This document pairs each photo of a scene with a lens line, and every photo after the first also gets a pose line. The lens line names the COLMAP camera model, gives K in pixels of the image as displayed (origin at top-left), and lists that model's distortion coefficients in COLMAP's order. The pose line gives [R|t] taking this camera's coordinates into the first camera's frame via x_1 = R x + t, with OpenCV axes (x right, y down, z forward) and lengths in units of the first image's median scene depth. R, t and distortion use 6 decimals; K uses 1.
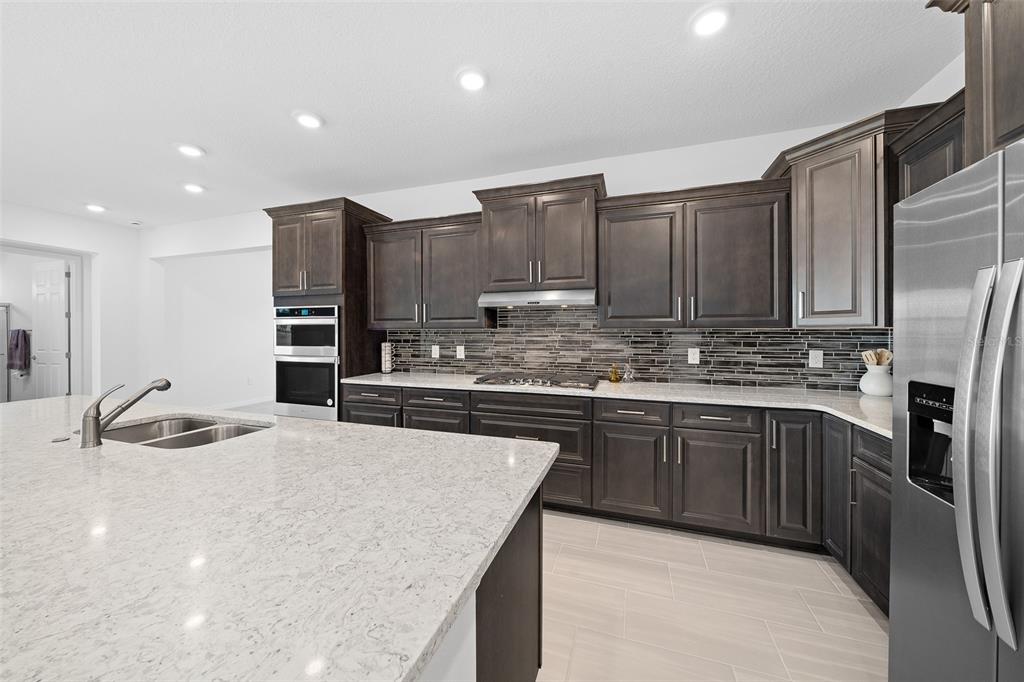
lens RADIAL K [[372.4, 0, 531.6], [0, 372.4, 331.8], [0, 0, 1]] dist [-0.001129, -0.000037]
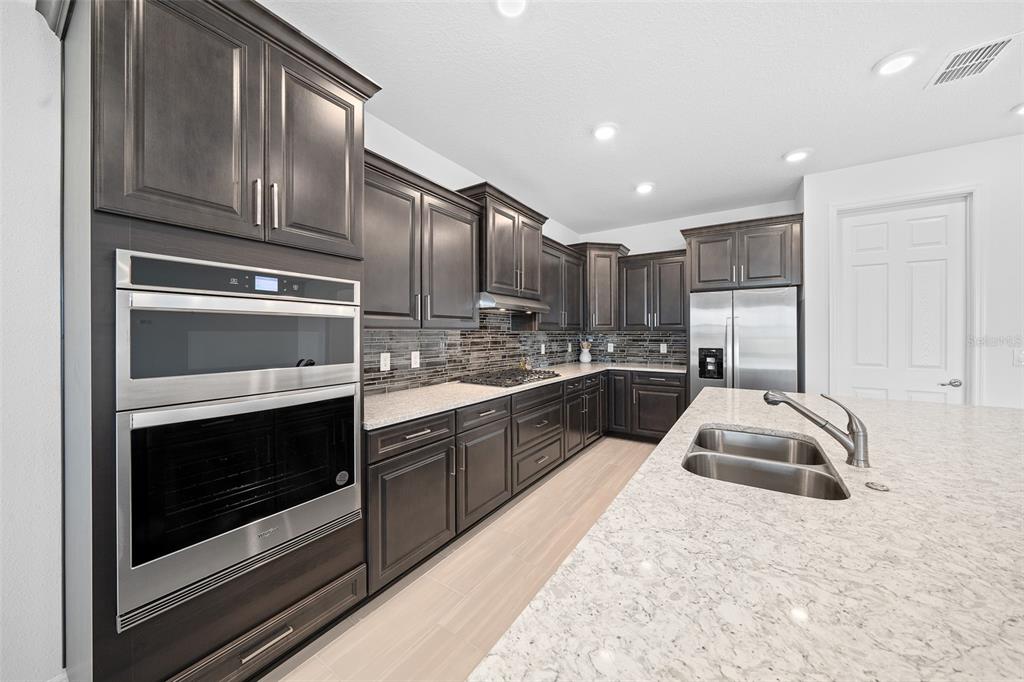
lens RADIAL K [[358.2, 0, 508.6], [0, 358.2, 334.0], [0, 0, 1]] dist [-0.000352, -0.000003]
pose [[0.267496, -0.000219, 0.963559, -1.027619], [0.002185, 0.999998, -0.000379, 0.002156], [-0.963557, 0.002207, 0.267496, 0.731489]]
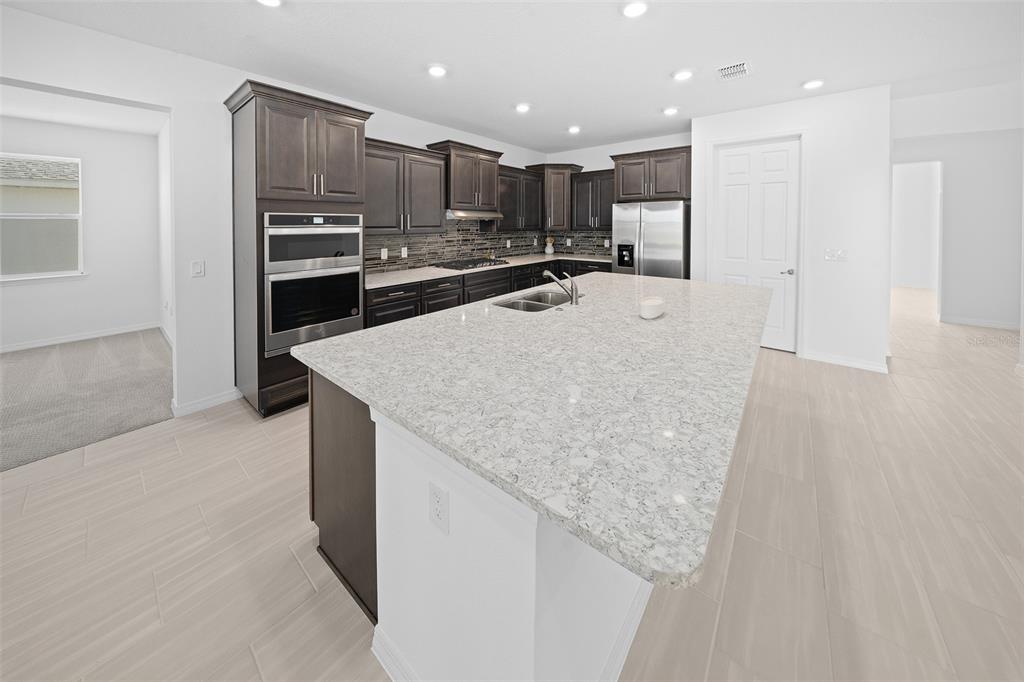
lens RADIAL K [[348.5, 0, 510.6], [0, 348.5, 226.8], [0, 0, 1]] dist [0.000442, 0.000008]
pose [[0.337249, -0.009283, 0.941370, -1.400742], [0.000495, 0.999953, 0.009684, -0.050730], [-0.941415, -0.002800, 0.337238, 0.321492]]
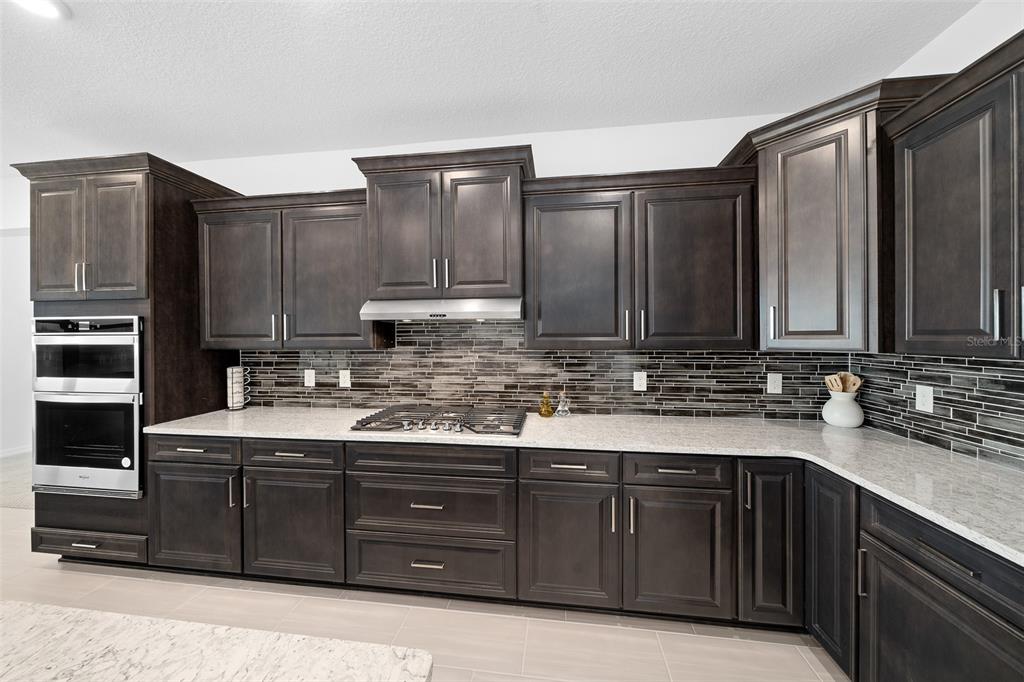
lens RADIAL K [[359.0, 0, 532.3], [0, 359.0, 335.4], [0, 0, 1]] dist [-0.001380, -0.000158]
pose [[0.982106, -0.003927, 0.188288, 0.052316], [0.003911, 0.999992, 0.000460, -0.037227], [-0.188288, 0.000285, 0.982114, 0.263333]]
